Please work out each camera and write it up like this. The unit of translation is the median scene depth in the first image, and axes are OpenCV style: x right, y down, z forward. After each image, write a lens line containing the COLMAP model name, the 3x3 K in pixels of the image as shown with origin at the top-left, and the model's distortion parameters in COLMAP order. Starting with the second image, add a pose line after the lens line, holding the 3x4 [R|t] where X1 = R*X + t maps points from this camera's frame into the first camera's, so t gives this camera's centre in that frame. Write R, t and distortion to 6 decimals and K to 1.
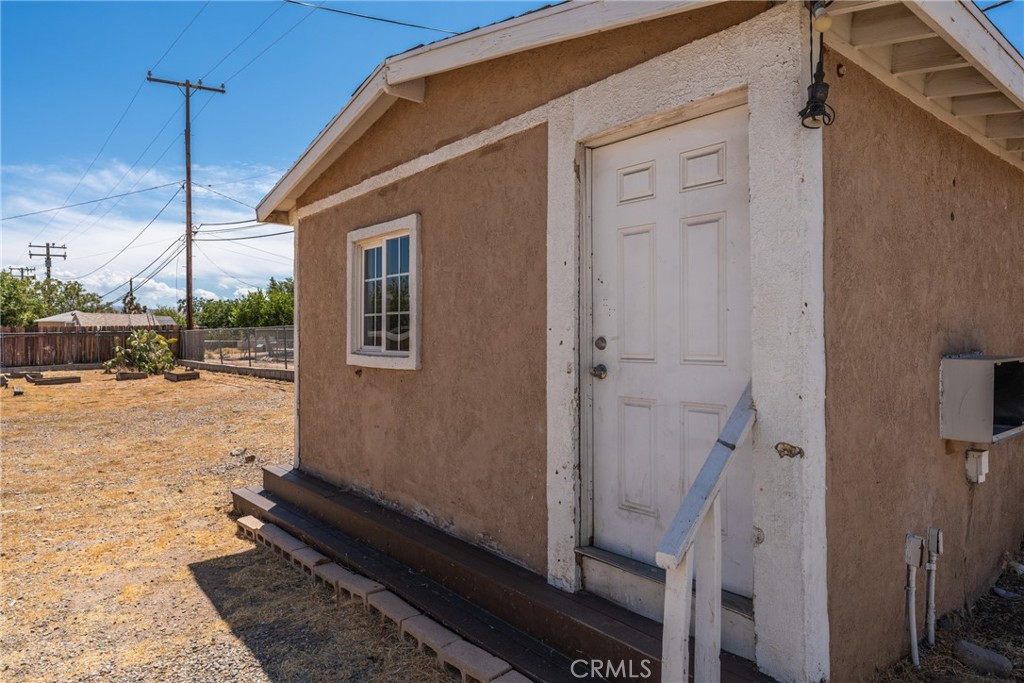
lens RADIAL K [[612.6, 0, 521.6], [0, 612.6, 343.3], [0, 0, 1]] dist [0.006290, -0.002819]
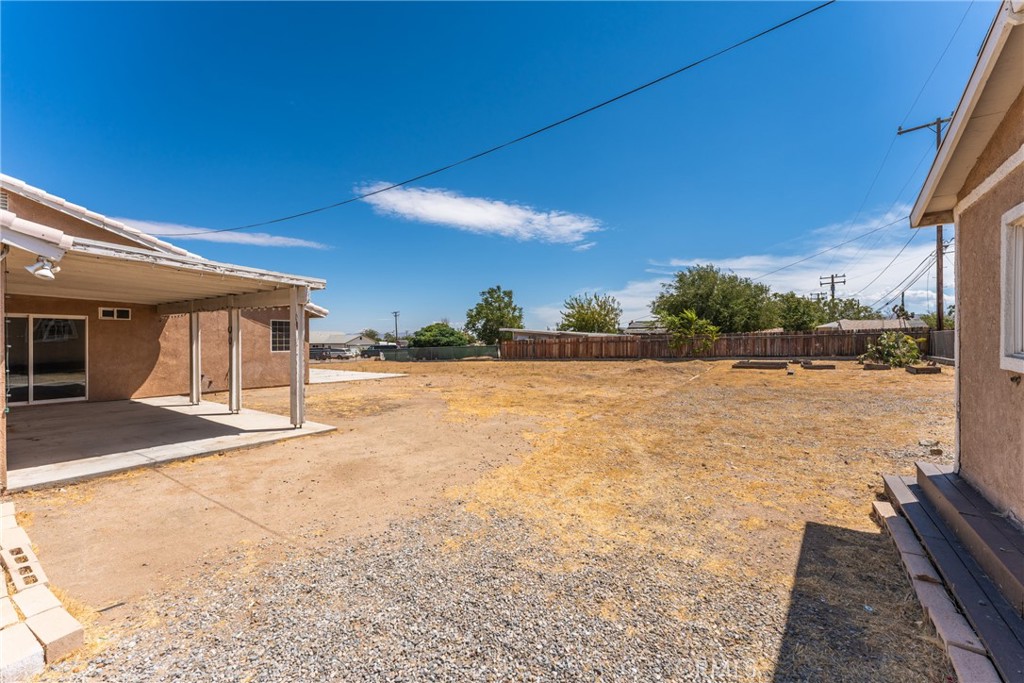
lens RADIAL K [[409.9, 0, 514.8], [0, 409.9, 341.5], [0, 0, 1]] dist [-0.001732, -0.000294]
pose [[0.250313, 0.003990, -0.968157, 0.096897], [-0.004478, 0.999986, 0.002963, -0.002227], [0.968155, 0.003593, 0.250327, 0.196680]]
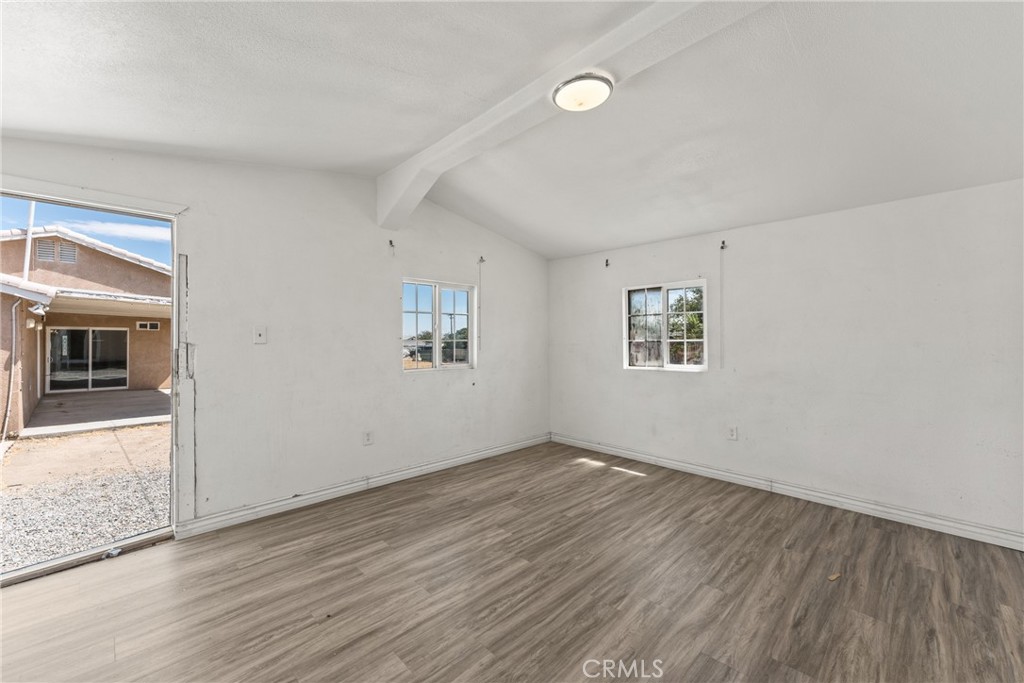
lens RADIAL K [[409.9, 0, 516.7], [0, 409.9, 339.3], [0, 0, 1]] dist [-0.001732, -0.000294]
pose [[0.096989, -0.002279, -0.995283, 0.197698], [-0.007203, 0.999970, -0.002991, -0.010122], [0.995259, 0.007459, 0.096970, 0.347059]]
